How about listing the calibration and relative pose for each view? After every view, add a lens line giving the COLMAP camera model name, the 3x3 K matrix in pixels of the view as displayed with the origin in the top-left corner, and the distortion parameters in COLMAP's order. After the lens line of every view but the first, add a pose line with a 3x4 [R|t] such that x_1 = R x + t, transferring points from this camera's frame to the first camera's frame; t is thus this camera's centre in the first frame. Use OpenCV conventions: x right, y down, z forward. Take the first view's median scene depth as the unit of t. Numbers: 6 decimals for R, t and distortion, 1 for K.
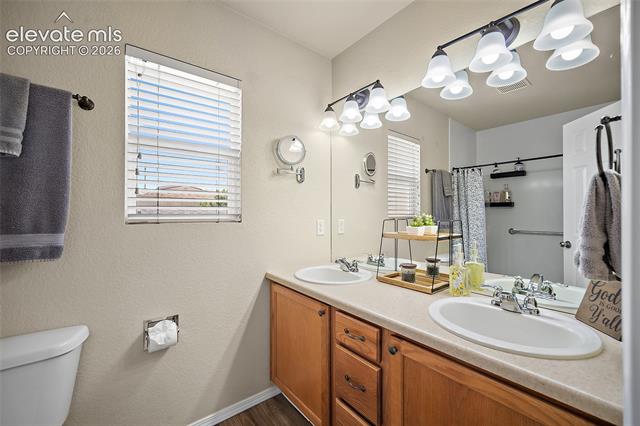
lens RADIAL K [[254.1, 0, 317.1], [0, 254.1, 209.9], [0, 0, 1]] dist [-0.004327, -0.000547]
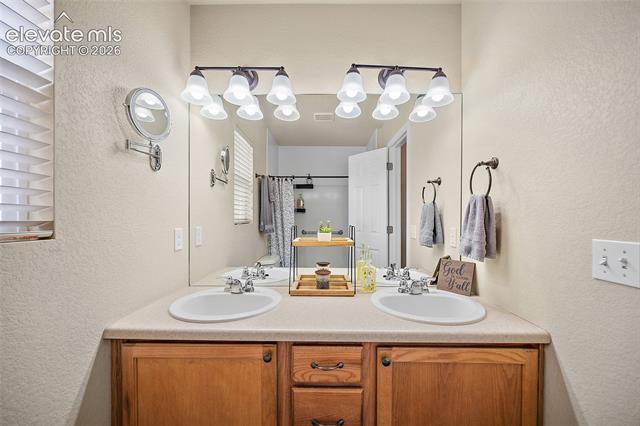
lens RADIAL K [[254.1, 0, 319.5], [0, 254.1, 218.0], [0, 0, 1]] dist [-0.004327, -0.000547]
pose [[0.636485, 0.000697, 0.771289, -0.343822], [-0.014013, 0.999845, 0.010661, -0.001529], [-0.771162, -0.017594, 0.636396, 0.331145]]
